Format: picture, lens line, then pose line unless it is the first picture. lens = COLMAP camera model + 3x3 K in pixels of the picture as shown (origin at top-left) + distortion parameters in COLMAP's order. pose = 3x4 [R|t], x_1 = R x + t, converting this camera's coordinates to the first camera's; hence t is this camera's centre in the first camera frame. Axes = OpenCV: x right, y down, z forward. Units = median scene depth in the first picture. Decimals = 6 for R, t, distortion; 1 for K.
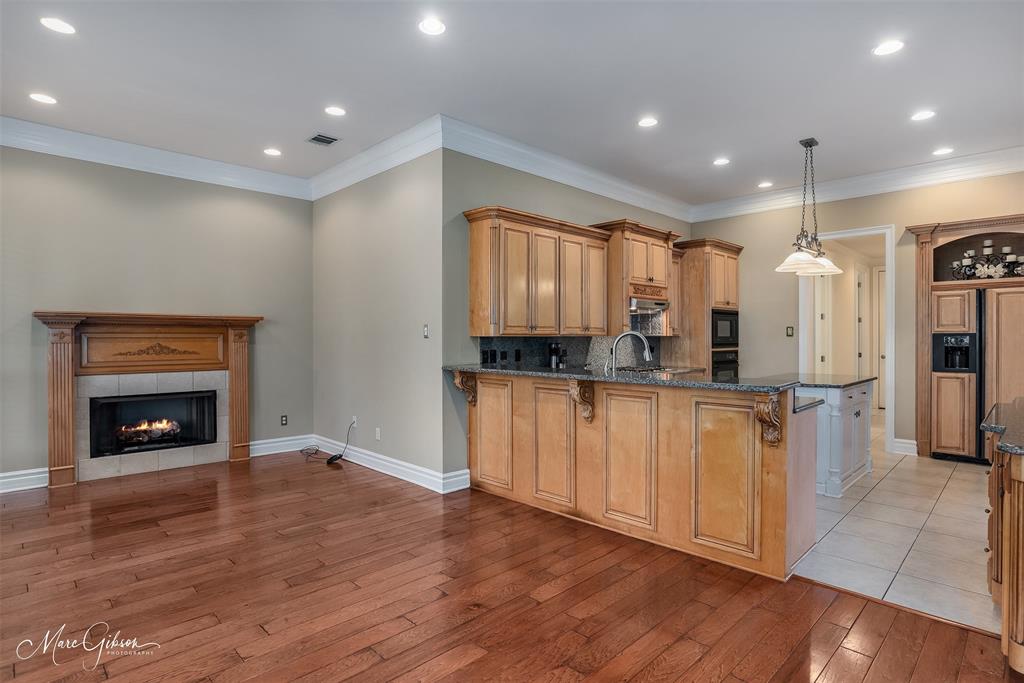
lens RADIAL K [[521.0, 0, 516.2], [0, 521.0, 341.0], [0, 0, 1]] dist [-0.048226, 0.007614]
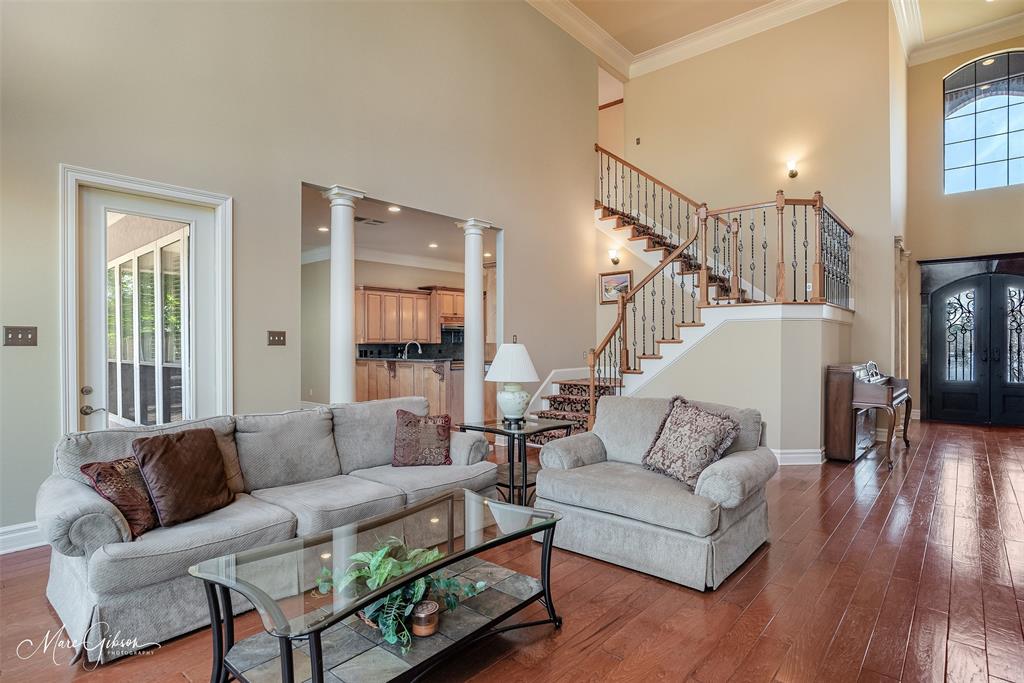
lens RADIAL K [[521.0, 0, 513.5], [0, 521.0, 350.4], [0, 0, 1]] dist [-0.048226, 0.007614]
pose [[0.997264, -0.006026, 0.073682, 0.349099], [0.005723, 0.999974, 0.004324, 0.010942], [-0.073706, -0.003891, 0.997272, -0.999356]]
